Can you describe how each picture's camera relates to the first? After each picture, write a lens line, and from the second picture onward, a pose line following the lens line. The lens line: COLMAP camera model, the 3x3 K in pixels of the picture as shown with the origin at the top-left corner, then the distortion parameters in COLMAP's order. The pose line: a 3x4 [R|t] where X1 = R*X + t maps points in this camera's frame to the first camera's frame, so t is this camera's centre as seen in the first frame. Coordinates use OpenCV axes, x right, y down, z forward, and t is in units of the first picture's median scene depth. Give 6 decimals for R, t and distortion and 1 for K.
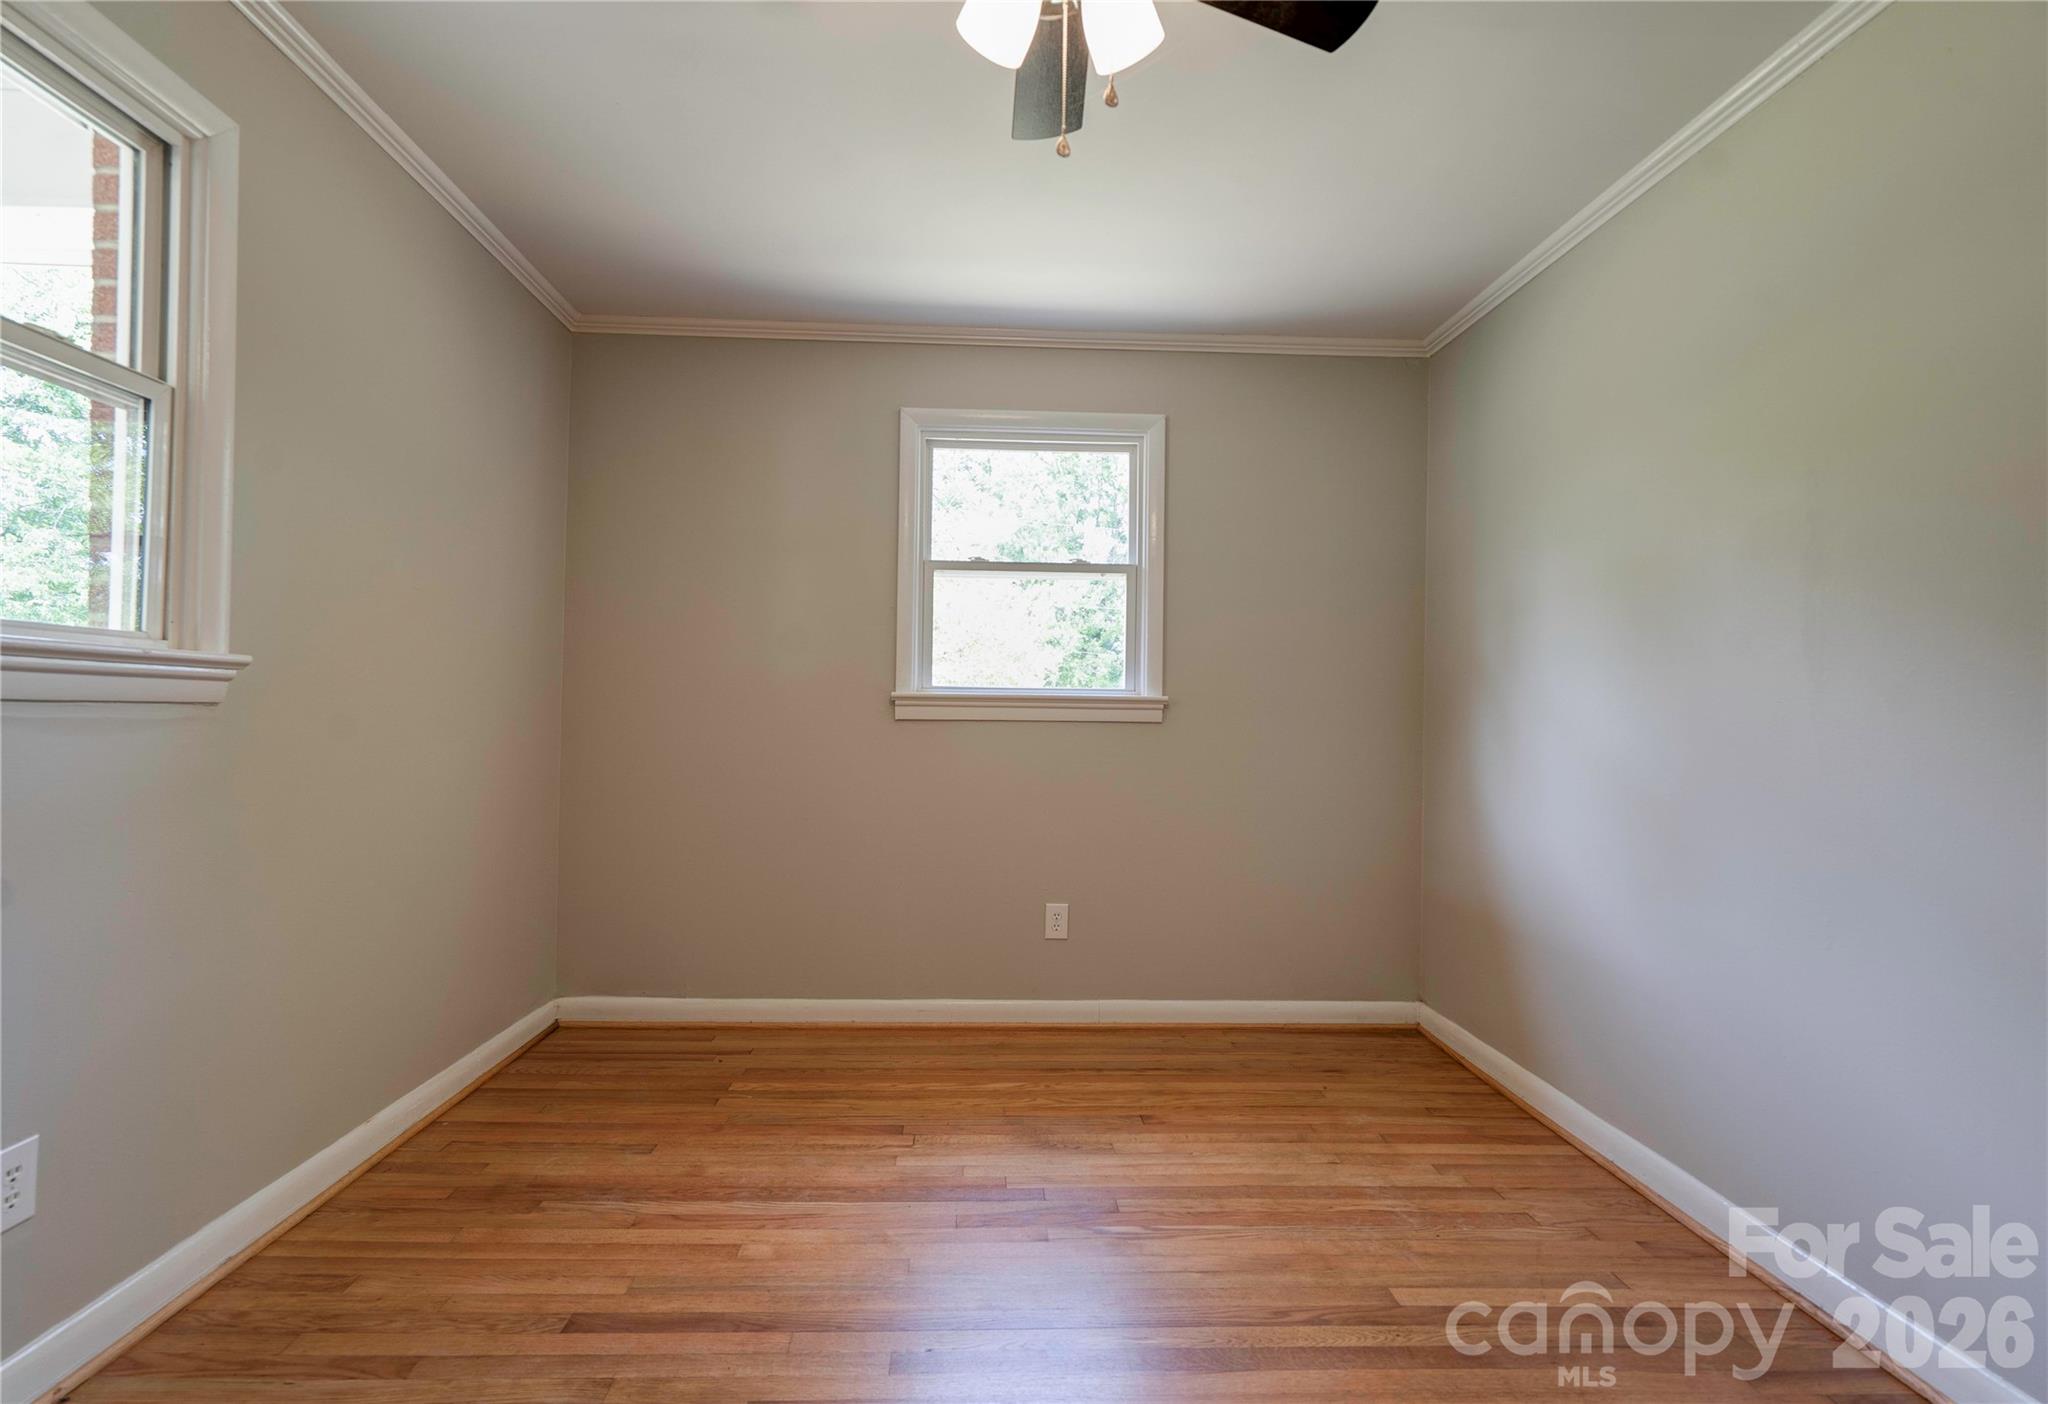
lens RADIAL K [[968.5, 0, 1024.0], [0, 968.5, 702.0], [0, 0, 1]] dist [-0.001054, 0.011291]
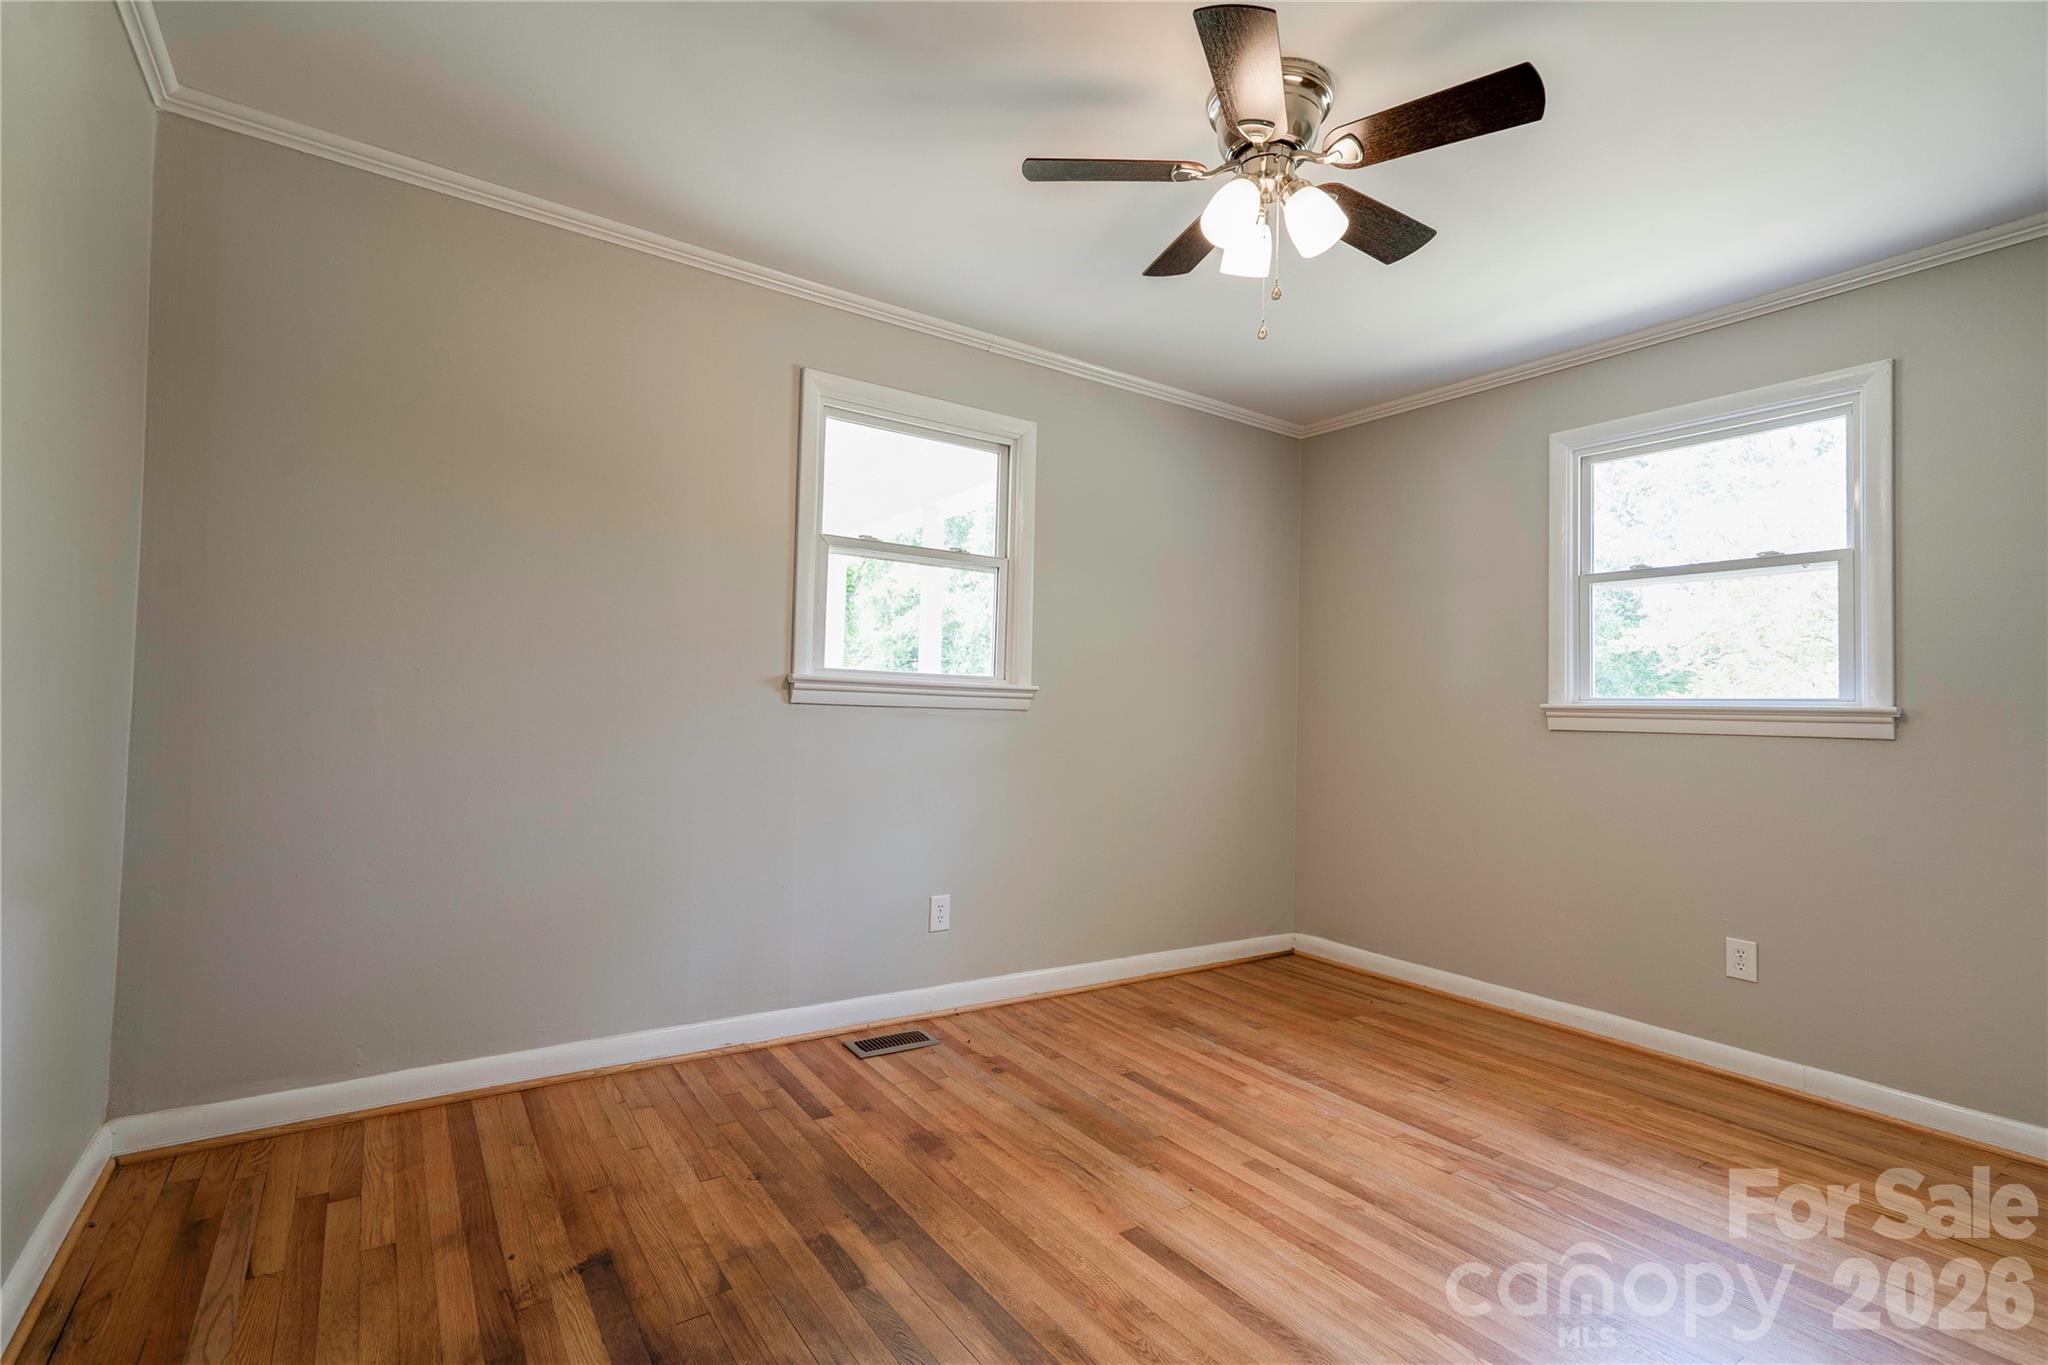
lens RADIAL K [[936.3, 0, 1018.4], [0, 936.3, 678.5], [0, 0, 1]] dist [-0.000923, 0.010132]
pose [[0.542910, -0.028032, -0.839323, 0.491343], [-0.005952, 0.999289, -0.037225, 0.005003], [0.839770, 0.025205, 0.542357, -0.041874]]
